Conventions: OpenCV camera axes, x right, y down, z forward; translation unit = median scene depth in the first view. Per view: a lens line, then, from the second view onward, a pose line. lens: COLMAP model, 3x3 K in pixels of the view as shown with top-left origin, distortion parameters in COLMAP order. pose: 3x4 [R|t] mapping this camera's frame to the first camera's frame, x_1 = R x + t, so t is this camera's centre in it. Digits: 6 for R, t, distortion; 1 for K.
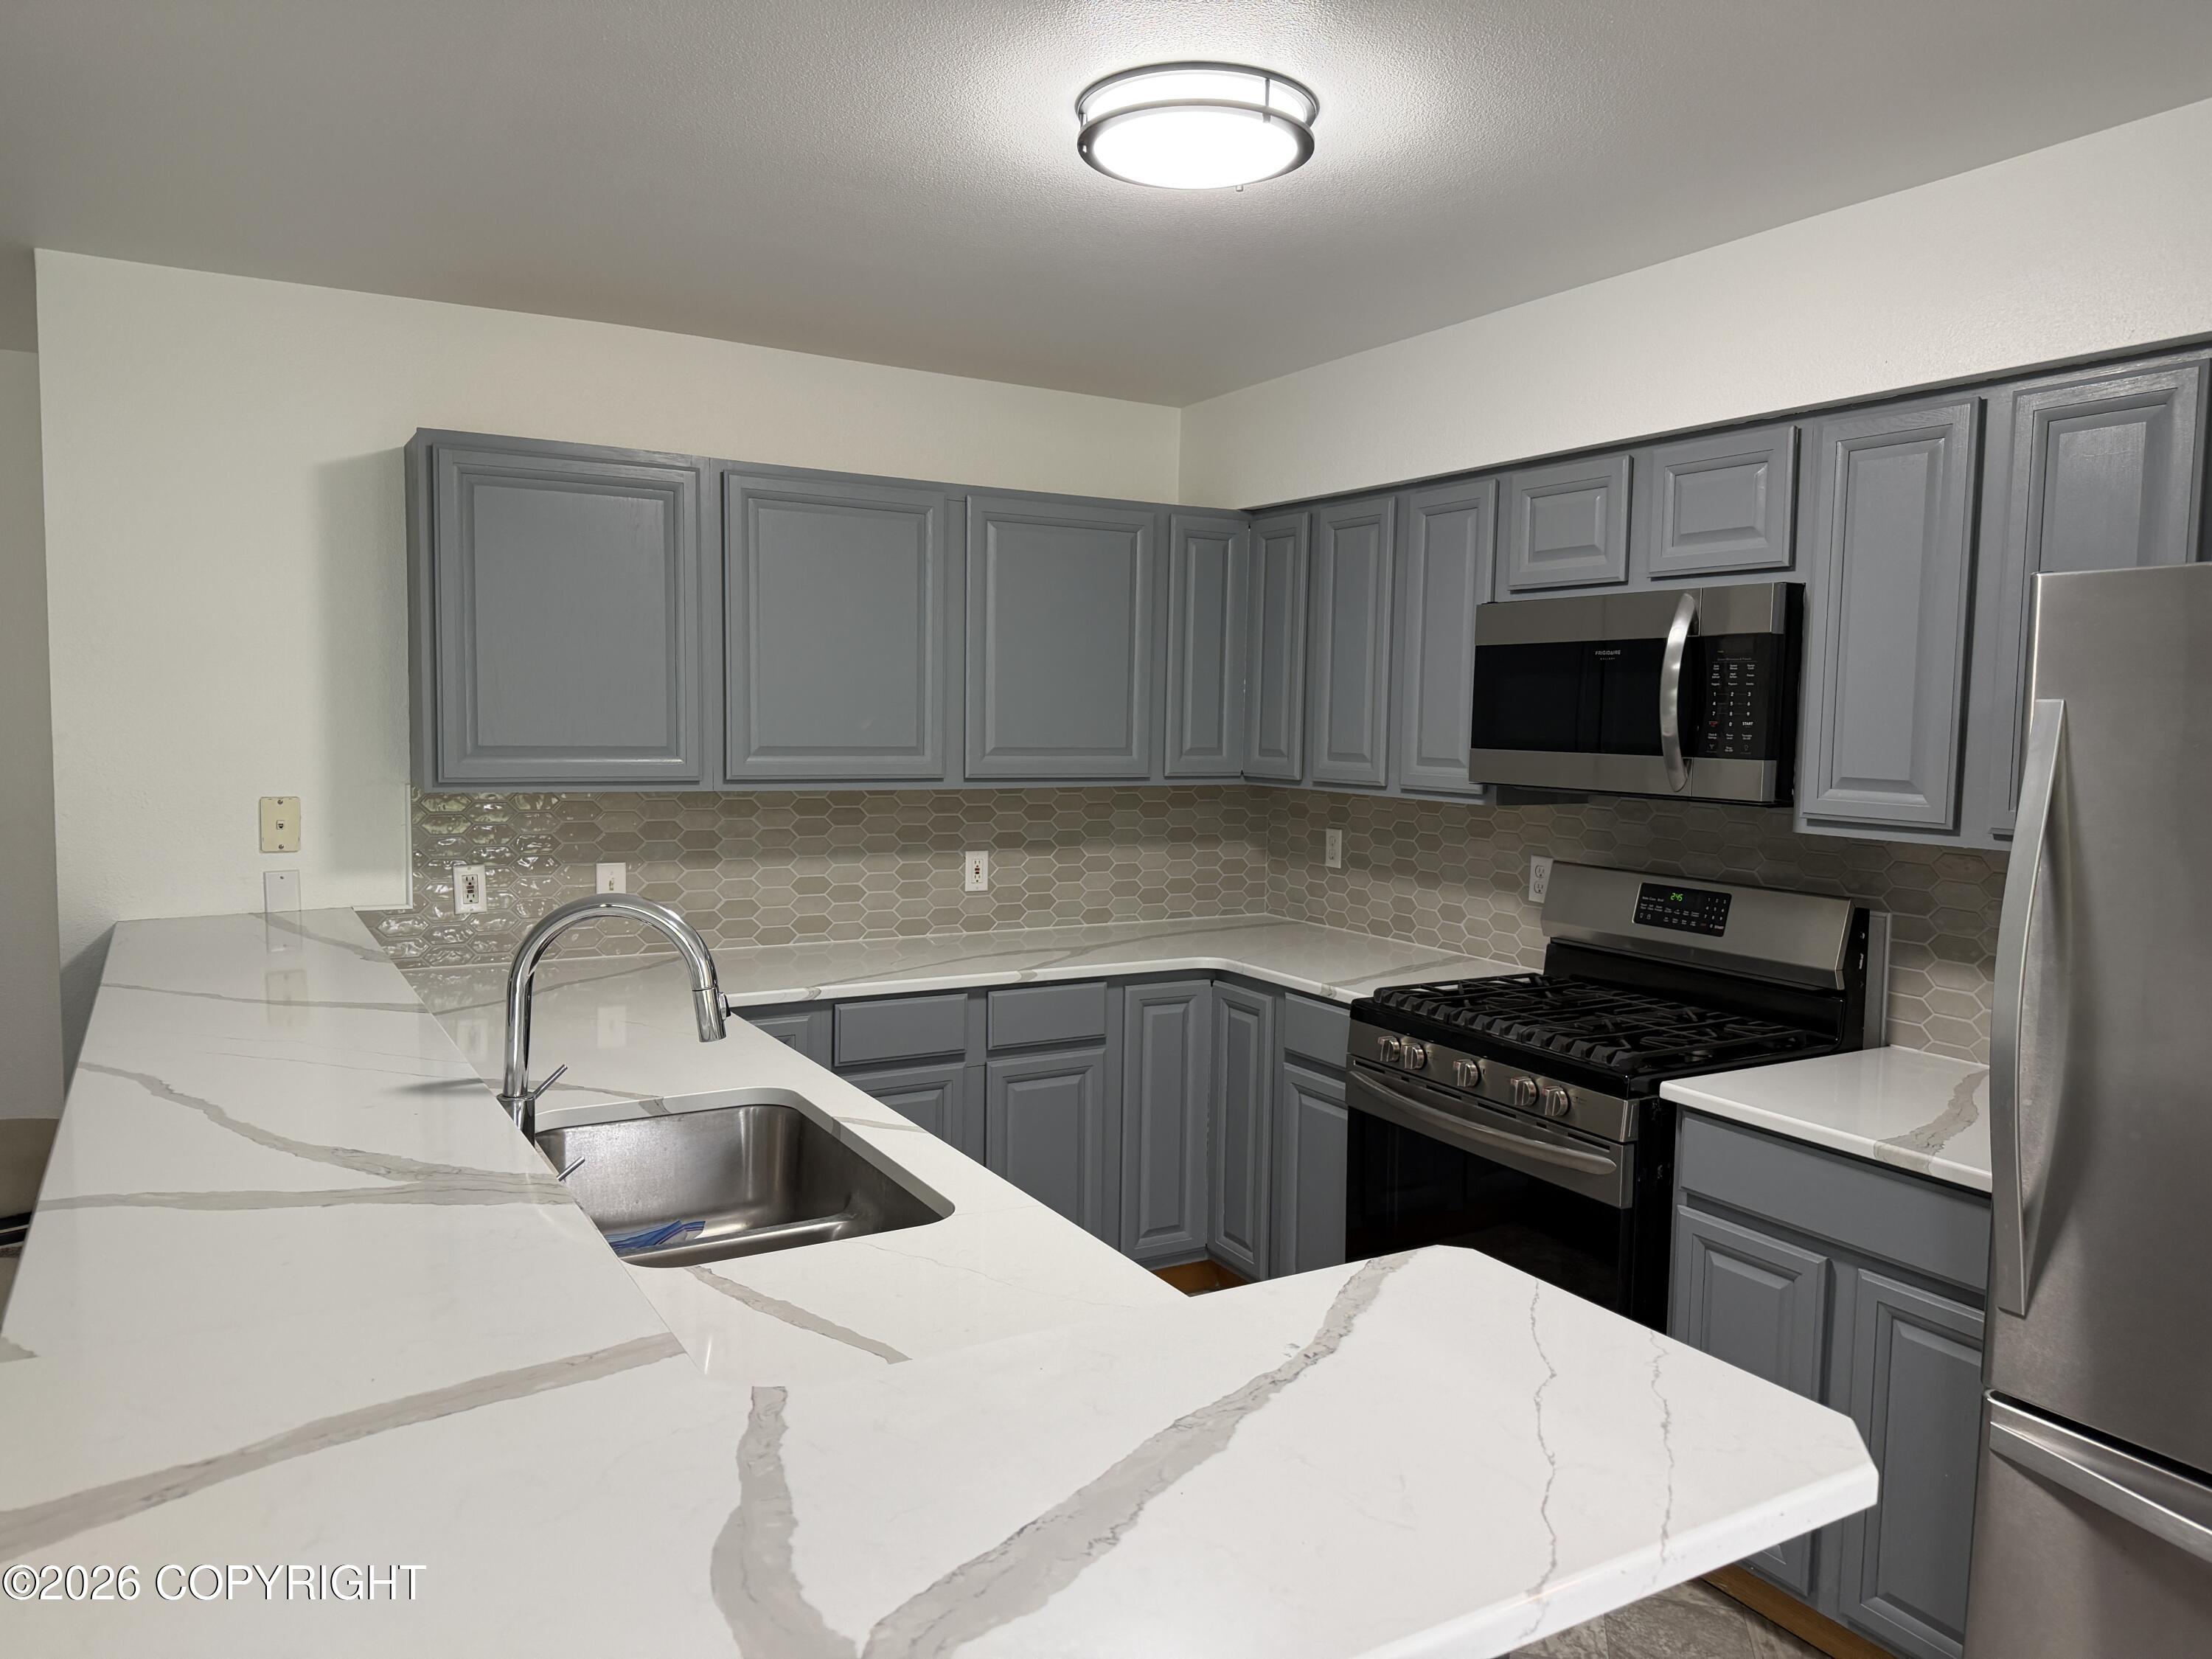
lens RADIAL K [[1518.9, 0, 1080.6], [0, 1518.9, 835.5], [0, 0, 1]] dist [0.135551, -0.294494]
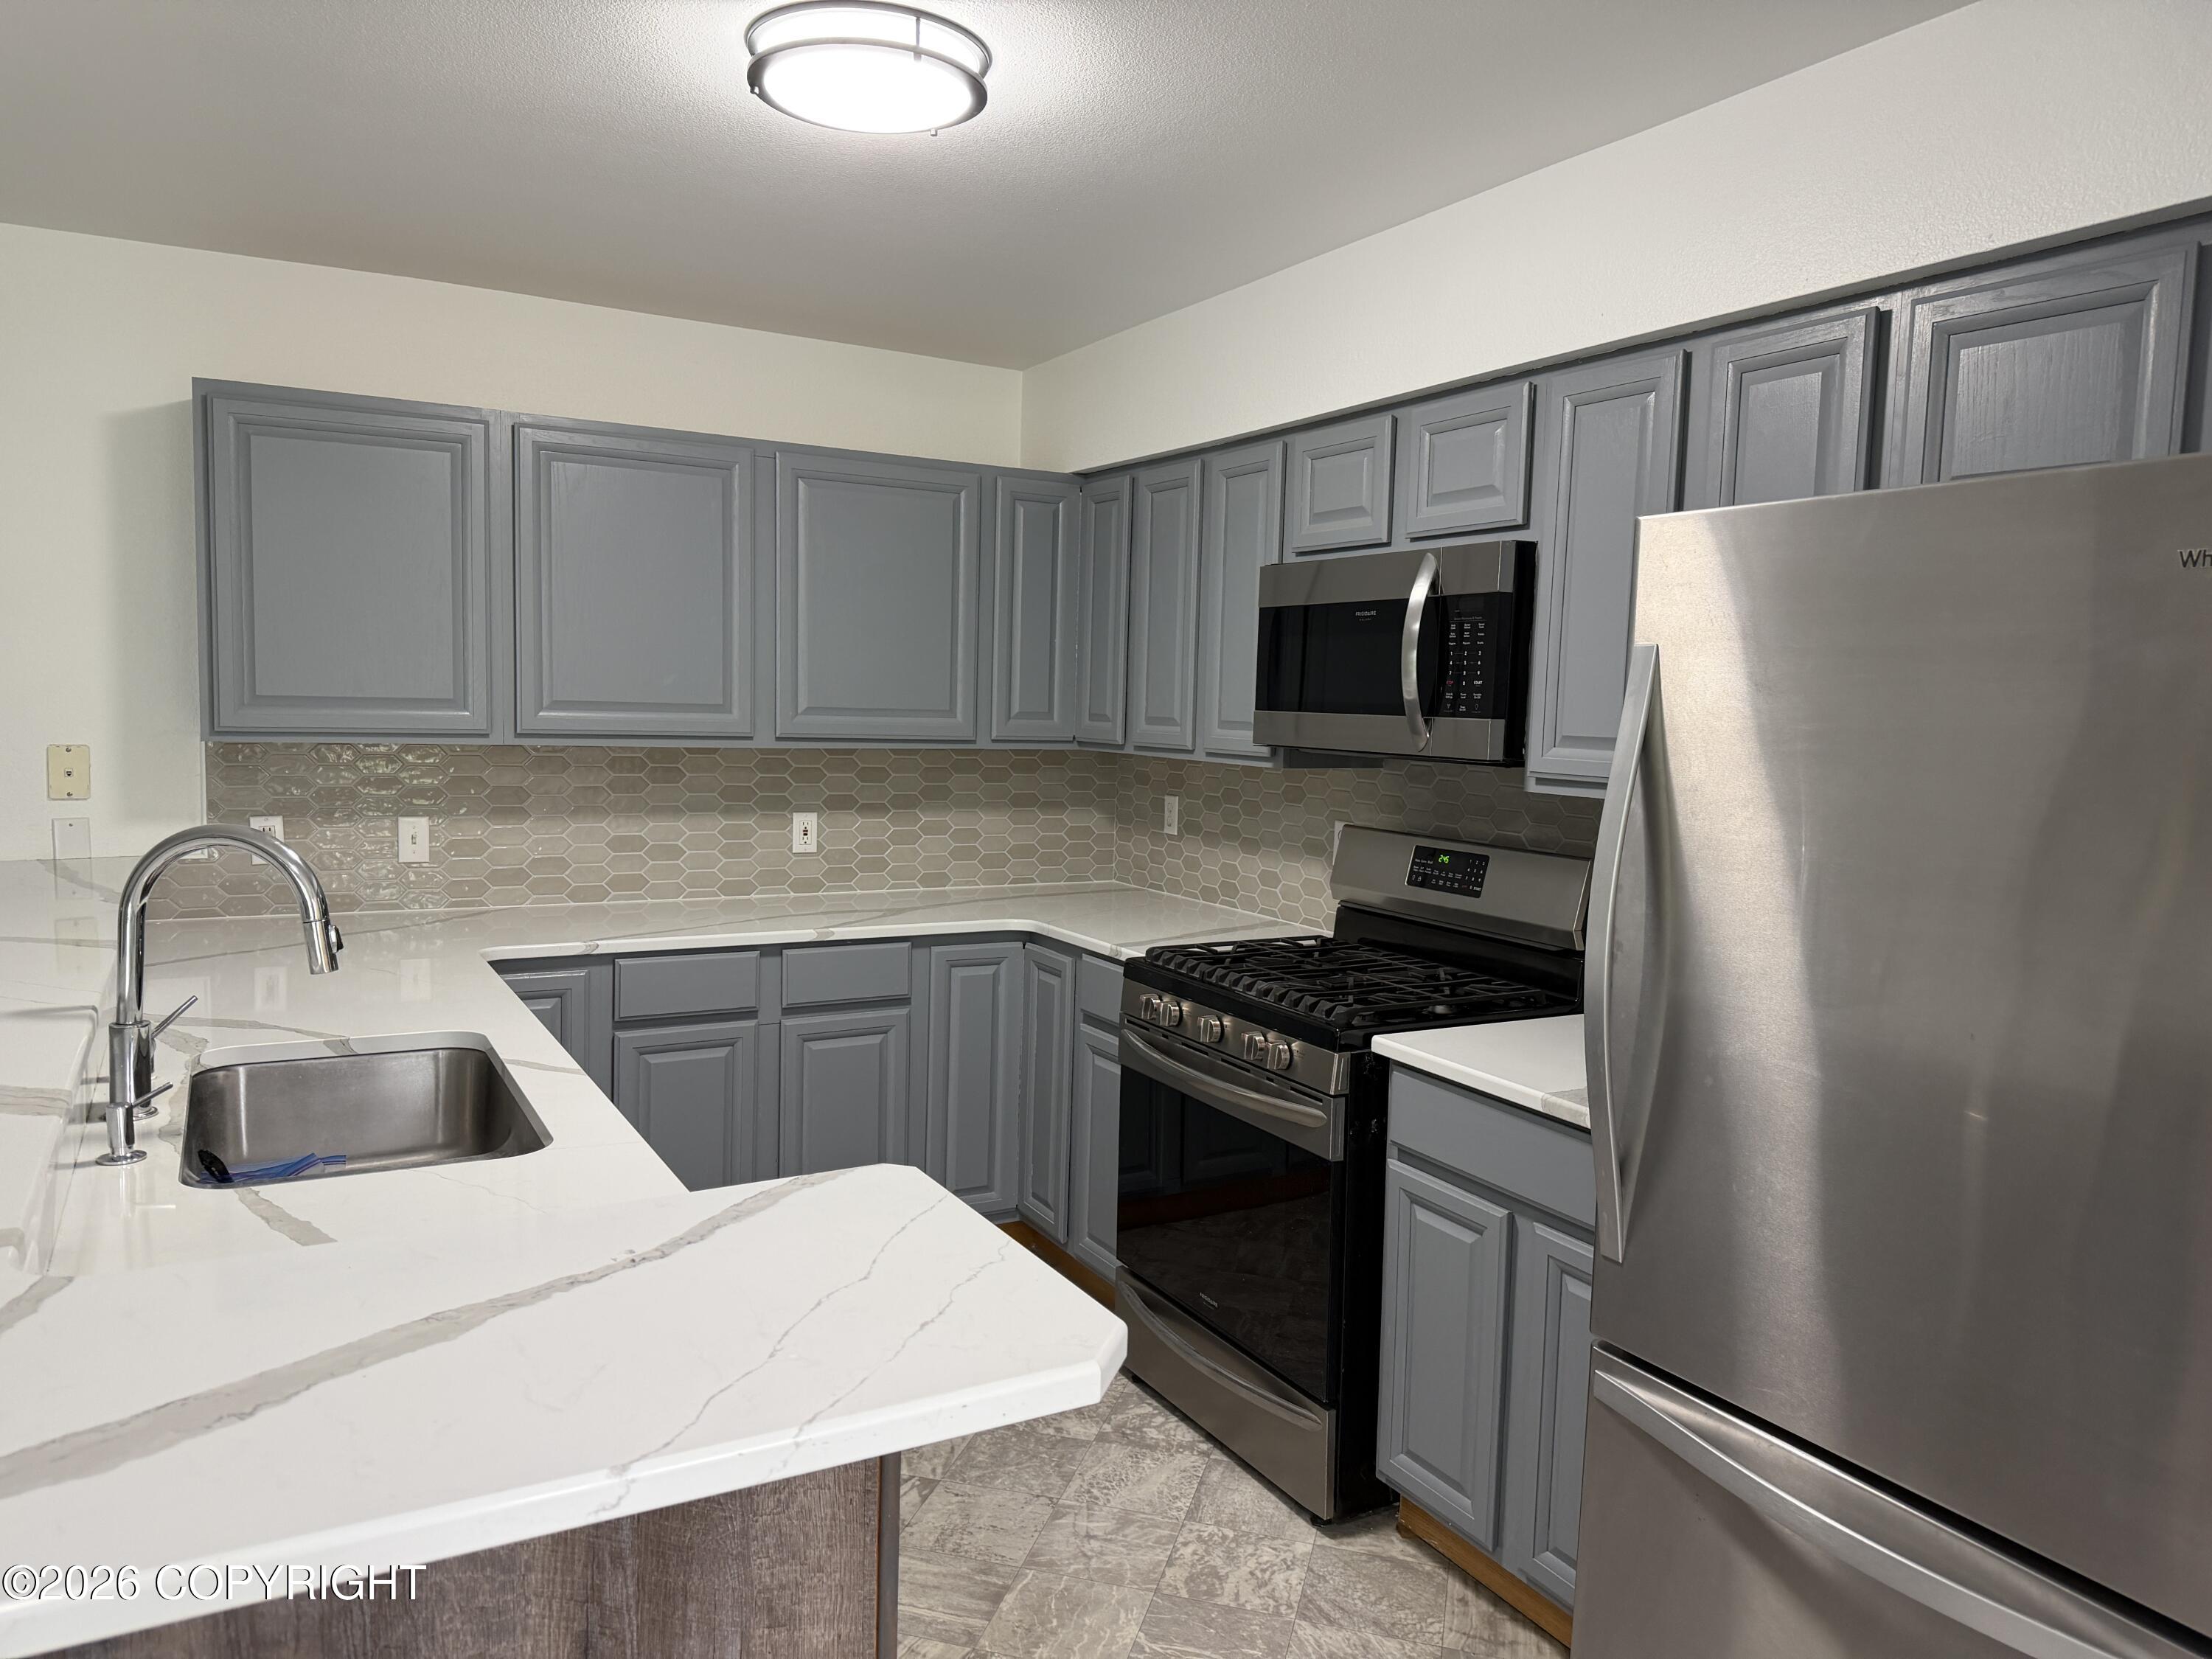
lens RADIAL K [[1518.9, 0, 1080.6], [0, 1518.9, 835.5], [0, 0, 1]] dist [0.135551, -0.294494]
pose [[0.999913, 0.011467, -0.006595, 0.149107], [-0.011398, 0.999882, 0.010329, 0.016109], [0.006713, -0.010253, 0.999925, 0.000348]]
